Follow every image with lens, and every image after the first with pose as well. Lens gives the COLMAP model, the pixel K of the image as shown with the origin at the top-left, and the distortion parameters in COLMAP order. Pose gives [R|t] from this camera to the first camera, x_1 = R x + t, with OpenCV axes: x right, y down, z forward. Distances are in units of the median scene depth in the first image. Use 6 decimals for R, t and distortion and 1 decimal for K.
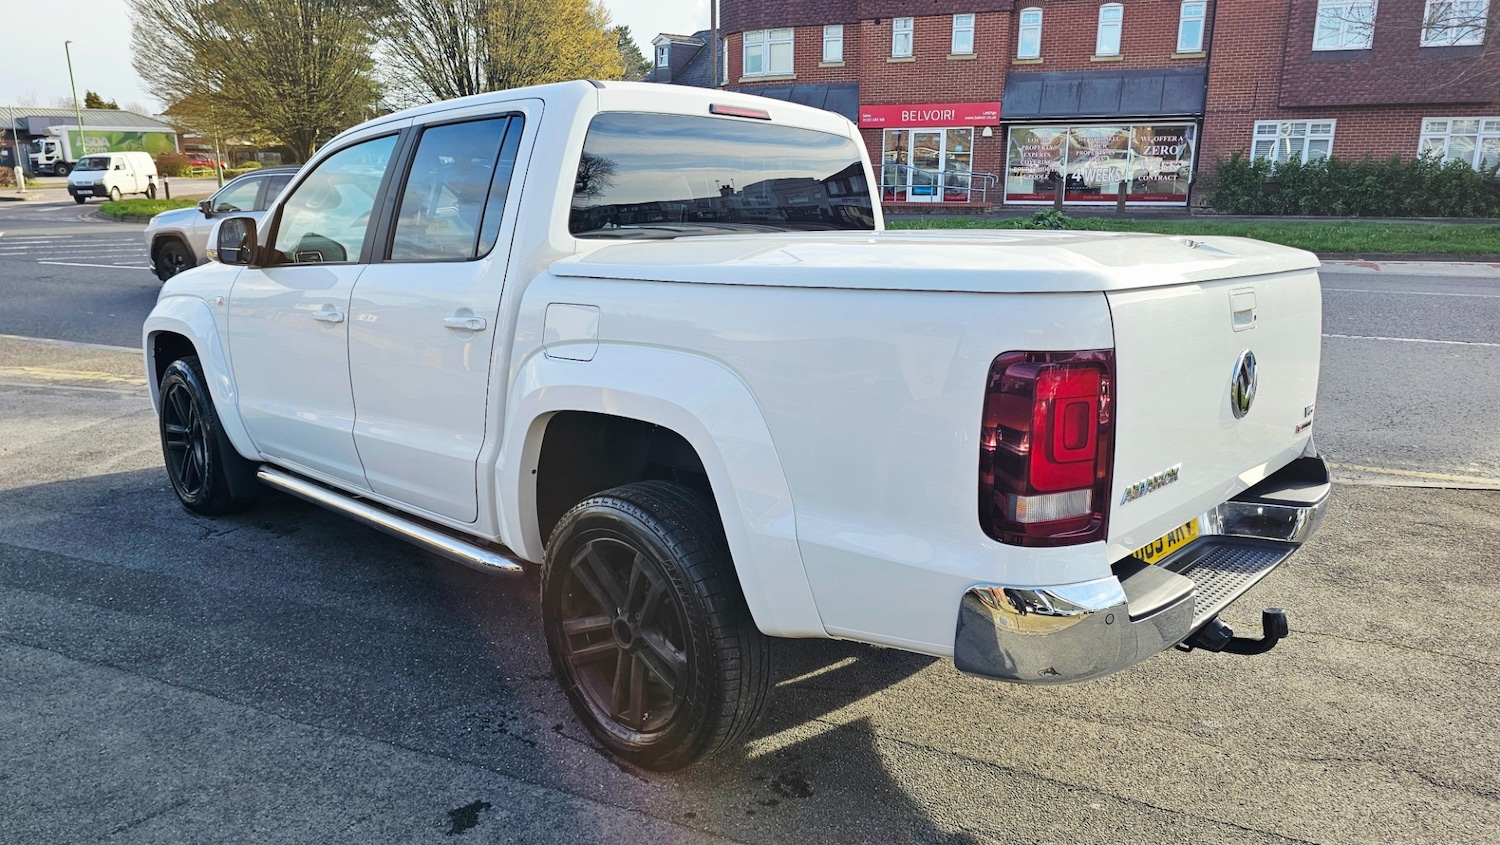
lens RADIAL K [[1003.4, 0, 737.4], [0, 1003.4, 413.8], [0, 0, 1]] dist [0.057040, -0.056328]
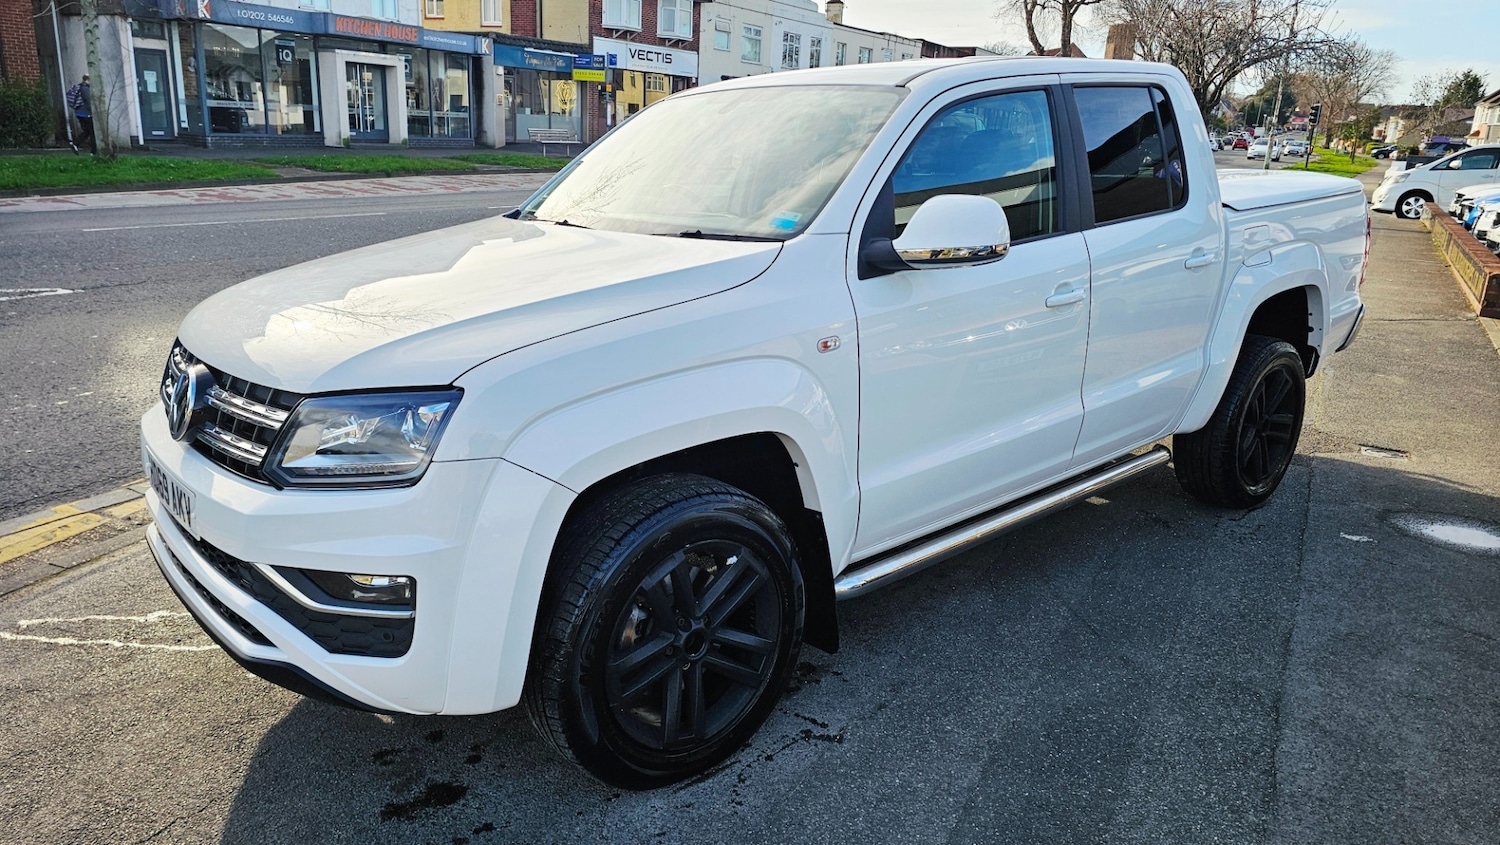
lens RADIAL K [[1003.4, 0, 743.3], [0, 1003.4, 406.2], [0, 0, 1]] dist [0.057040, -0.056328]
pose [[0.103671, -0.259101, 0.960270, -1.361329], [0.197502, 0.951609, 0.235442, -0.280033], [-0.974805, 0.165246, 0.149828, 1.203669]]
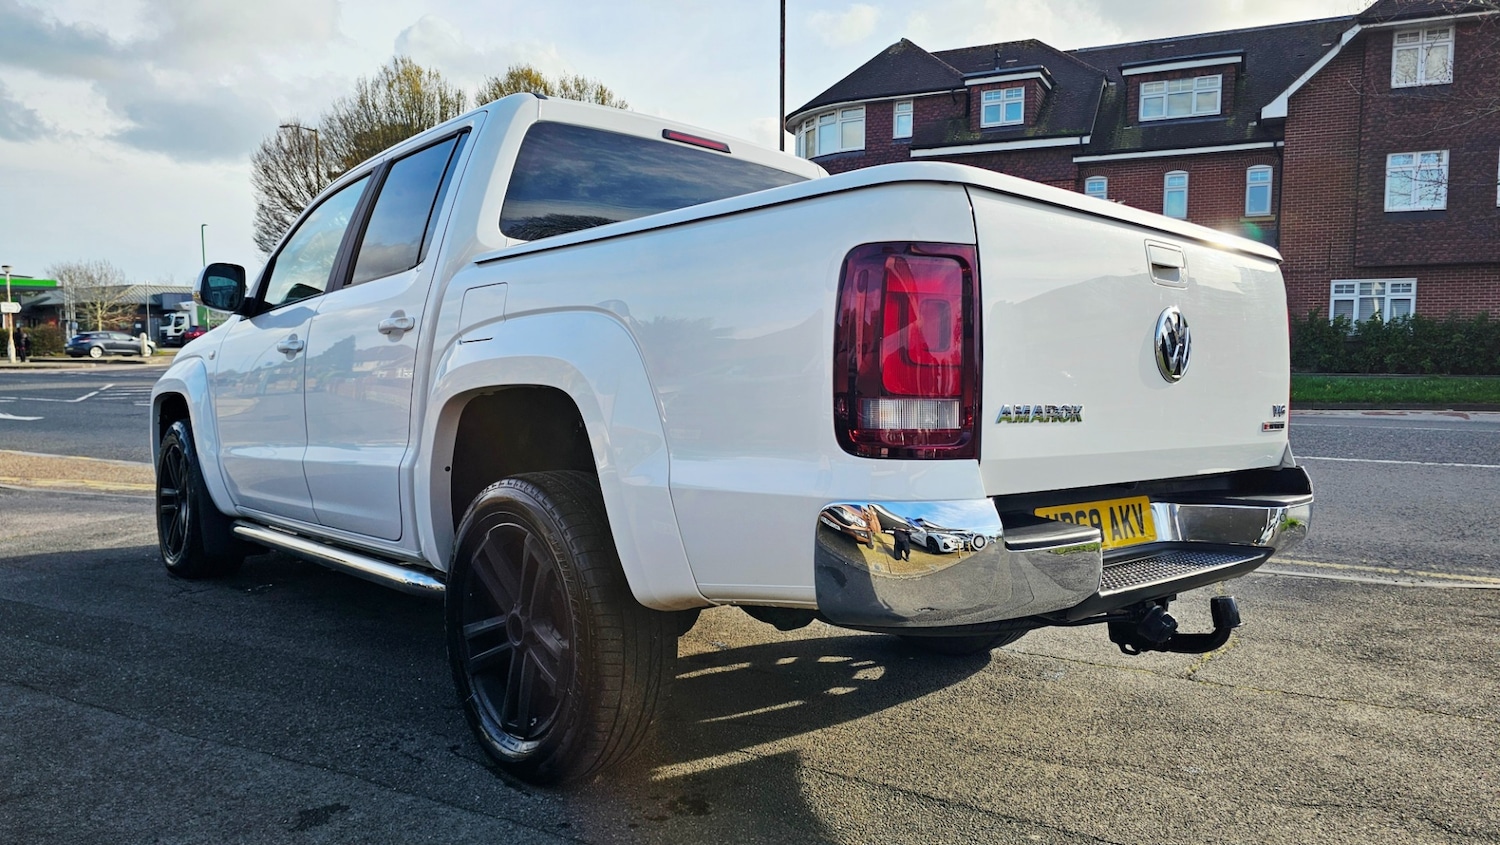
lens RADIAL K [[1003.4, 0, 749.5], [0, 1003.4, 420.9], [0, 0, 1]] dist [0.057040, -0.056328]
pose [[0.997270, 0.007263, -0.073486, 0.128211], [-0.019228, 0.986364, -0.163452, 0.136423], [0.071297, 0.164419, 0.983811, 0.057972]]
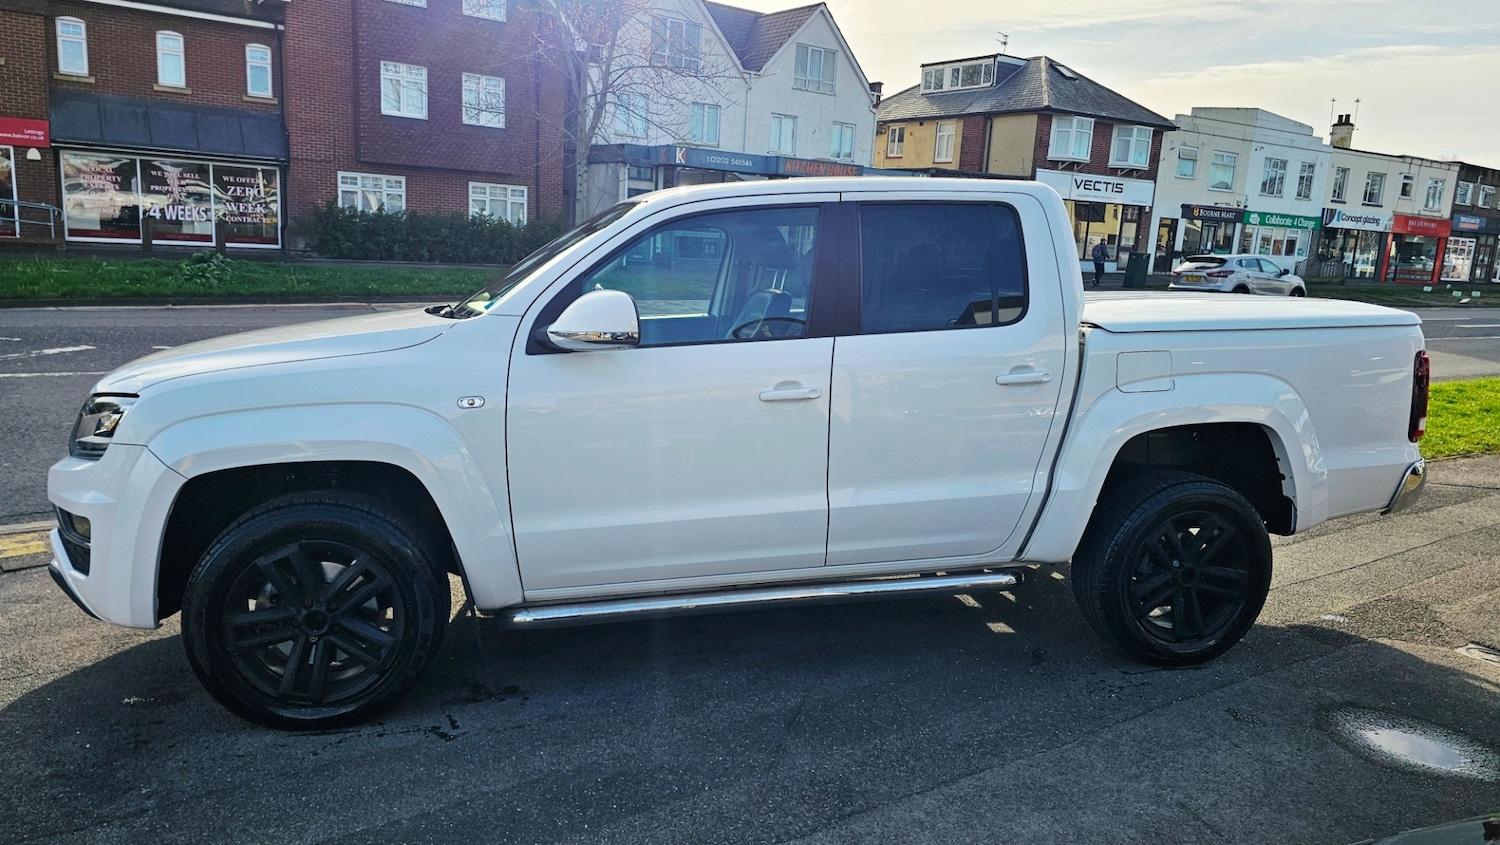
lens RADIAL K [[1003.4, 0, 753.5], [0, 1003.4, 423.8], [0, 0, 1]] dist [0.057040, -0.056328]
pose [[0.538929, -0.125663, 0.832925, -1.250397], [0.148583, 0.987487, 0.052844, -0.126389], [-0.829143, 0.095279, 0.550857, 0.536515]]
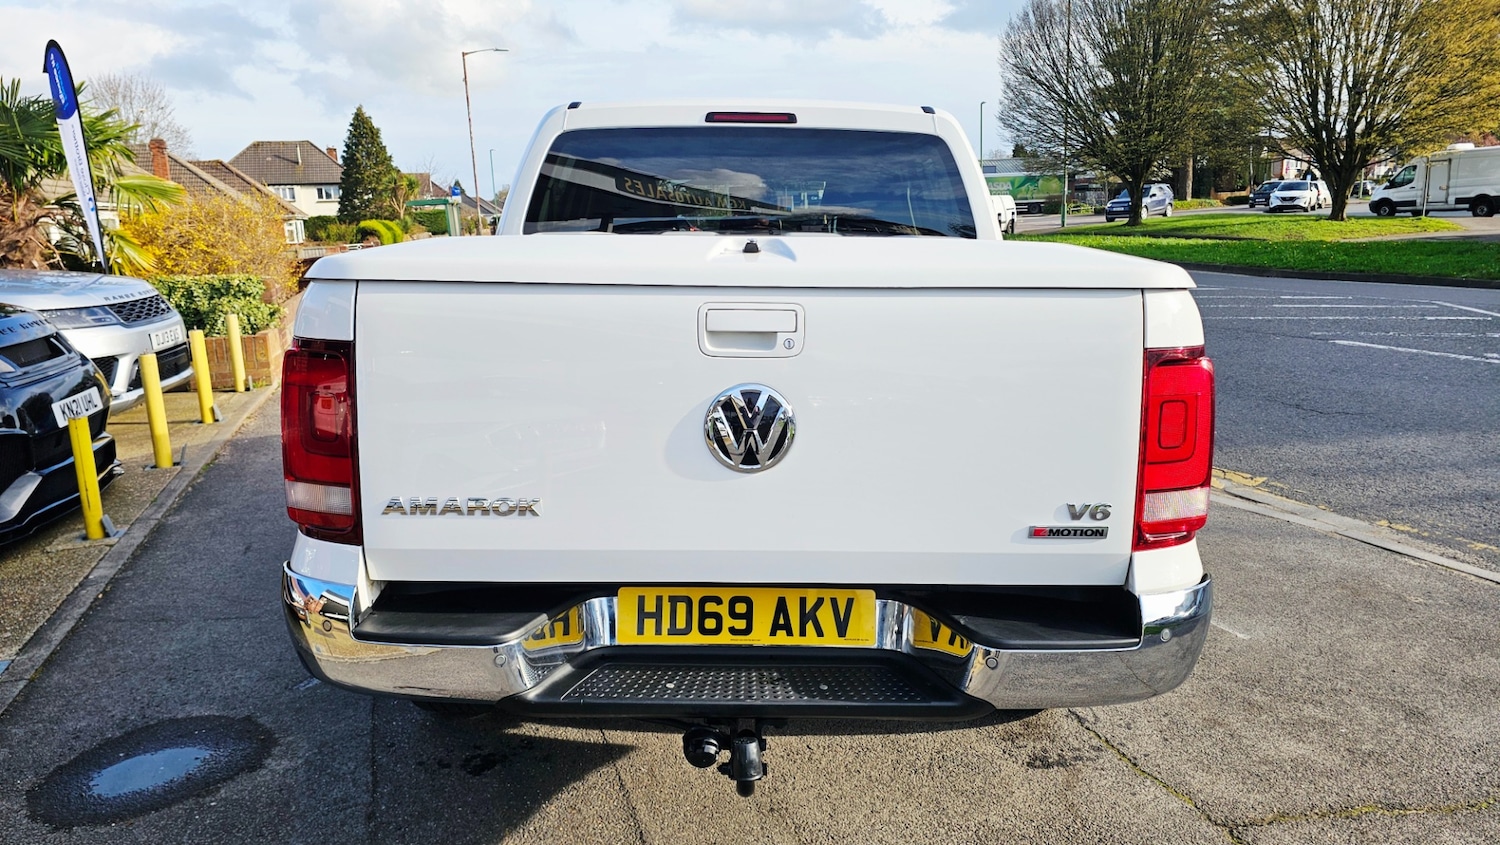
lens RADIAL K [[1003.4, 0, 743.1], [0, 1003.4, 423.6], [0, 0, 1]] dist [0.057040, -0.056328]
pose [[0.680978, 0.125638, -0.721446, 0.718772], [-0.142339, 0.989092, 0.037893, -0.042313], [0.718337, 0.076886, 0.691433, 0.337013]]
